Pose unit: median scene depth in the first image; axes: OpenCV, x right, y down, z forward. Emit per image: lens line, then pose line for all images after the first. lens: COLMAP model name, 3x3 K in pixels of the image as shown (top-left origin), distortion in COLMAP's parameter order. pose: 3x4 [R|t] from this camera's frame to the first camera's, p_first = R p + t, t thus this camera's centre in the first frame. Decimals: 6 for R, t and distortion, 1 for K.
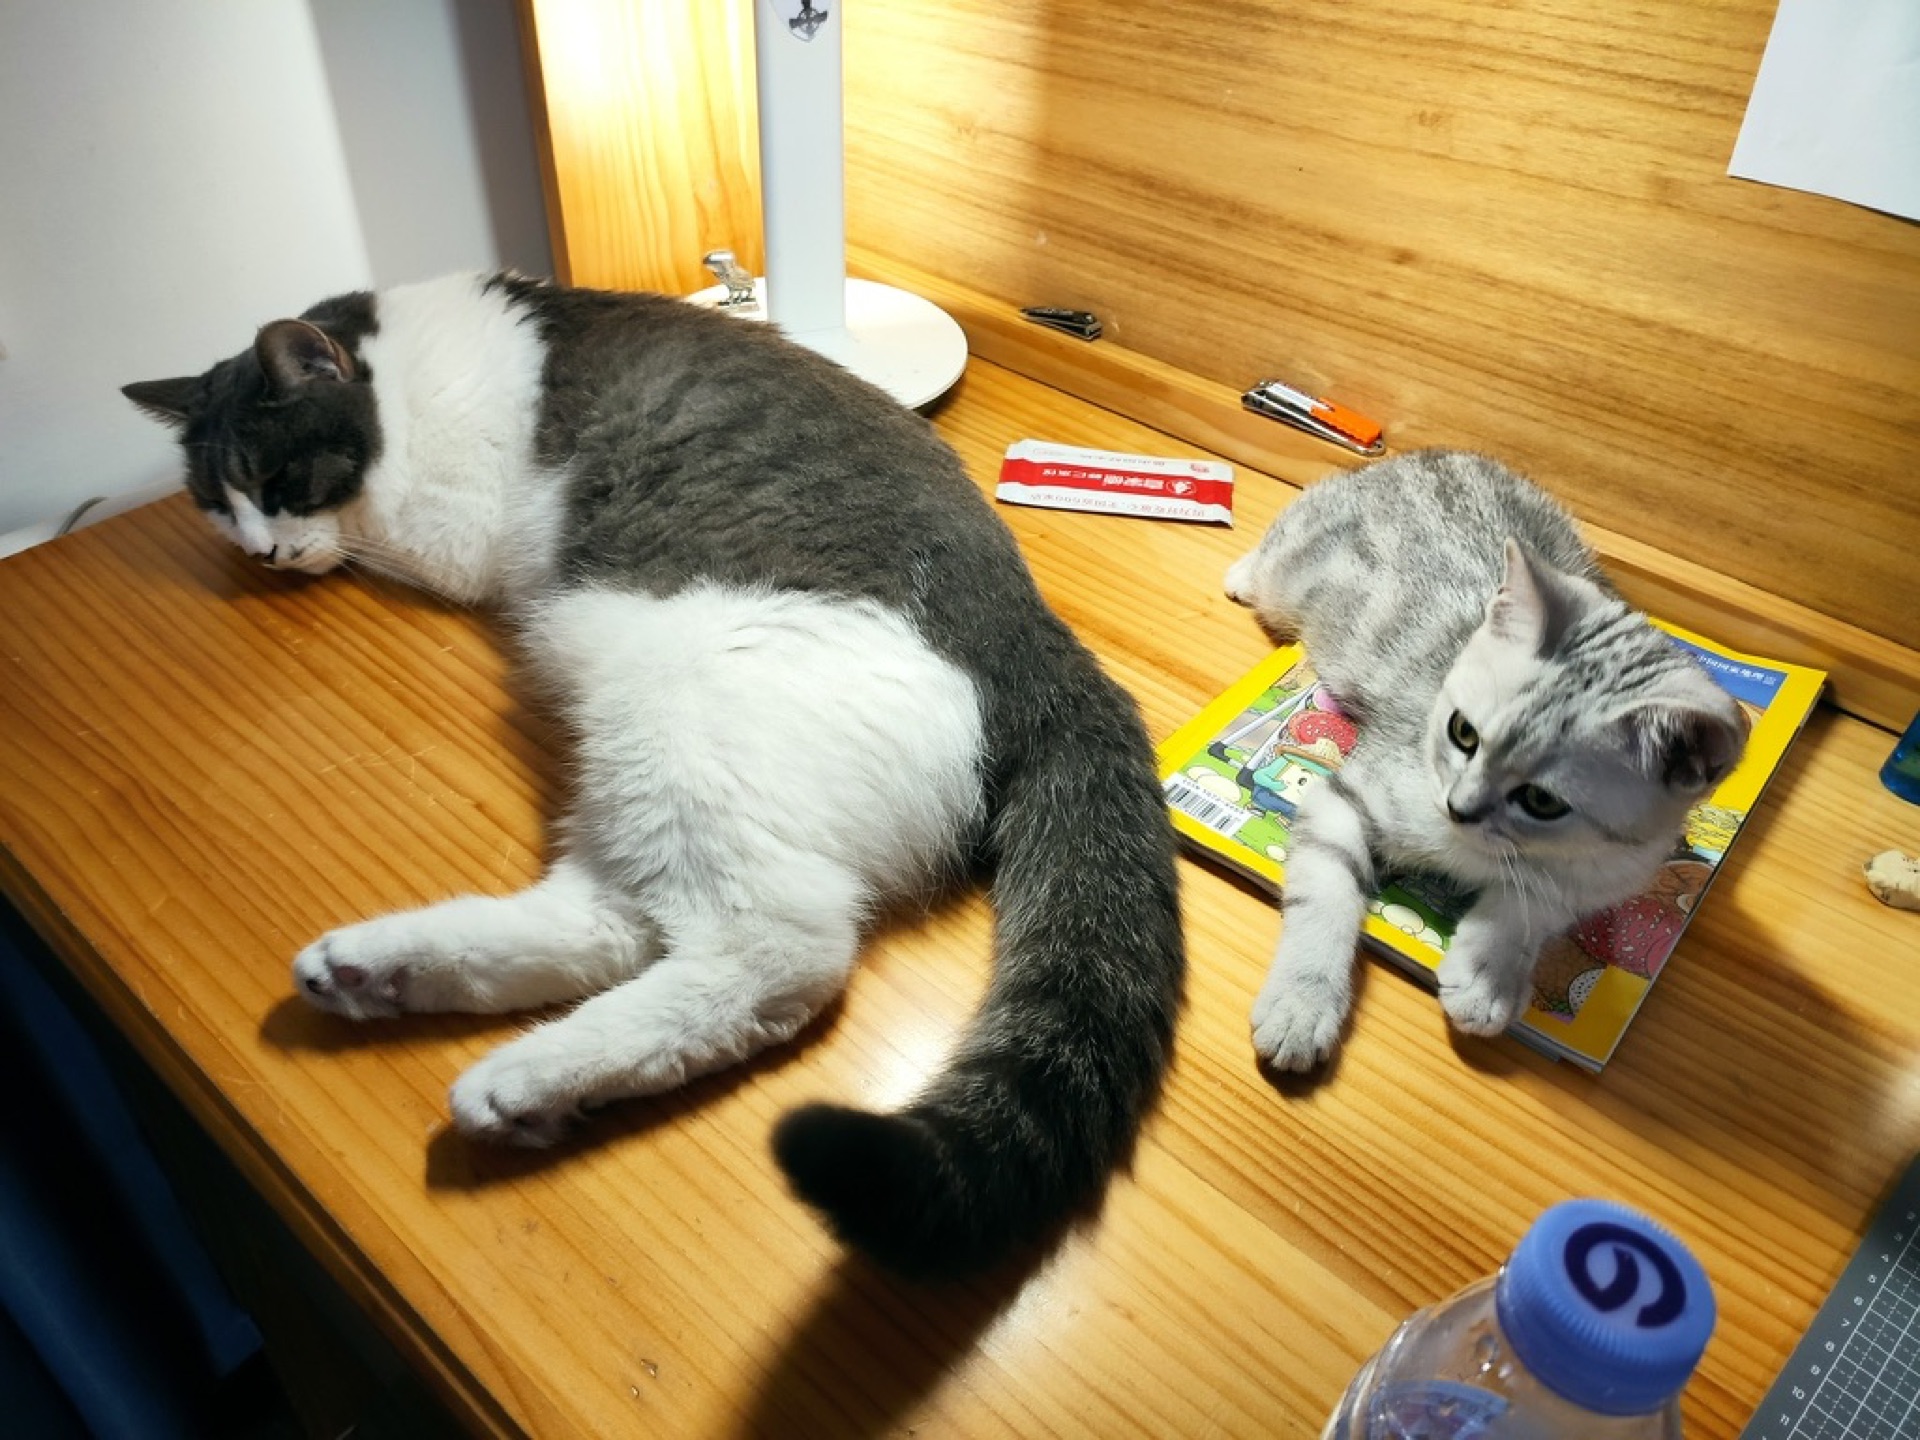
lens RADIAL K [[1441.7, 0, 958.6], [0, 1441.7, 723.9], [0, 0, 1]] dist [-0.008395, -0.007904]
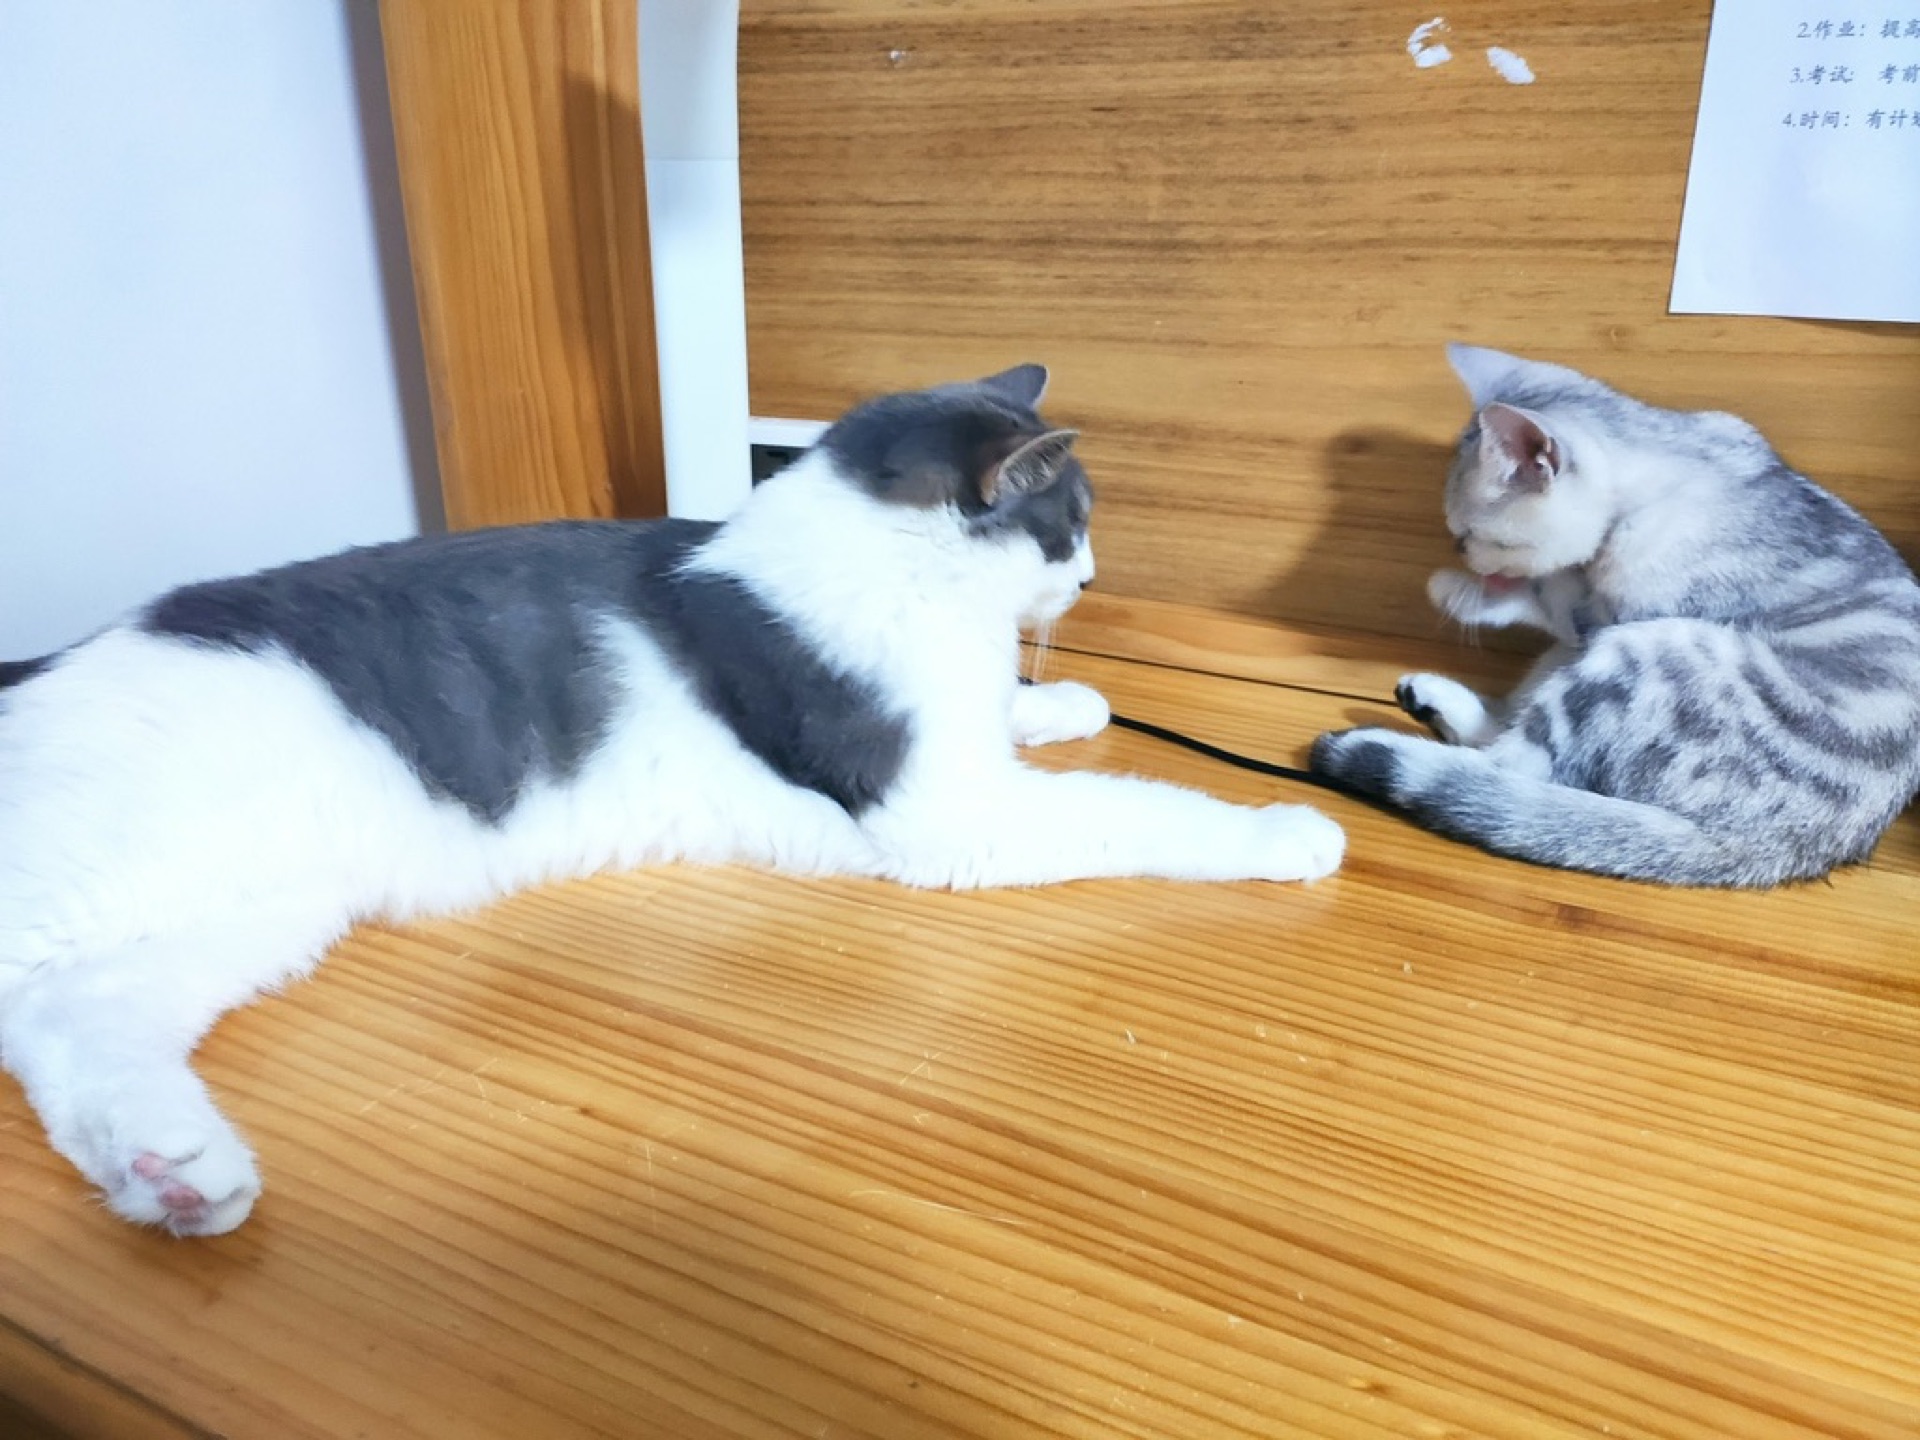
lens RADIAL K [[1441.7, 0, 959.9], [0, 1441.7, 717.9], [0, 0, 1]] dist [-0.008395, -0.007904]
pose [[0.968519, -0.132447, 0.210782, -0.208206], [0.184133, 0.950964, -0.248523, 0.066873], [-0.167530, 0.279511, 0.945414, 0.113068]]
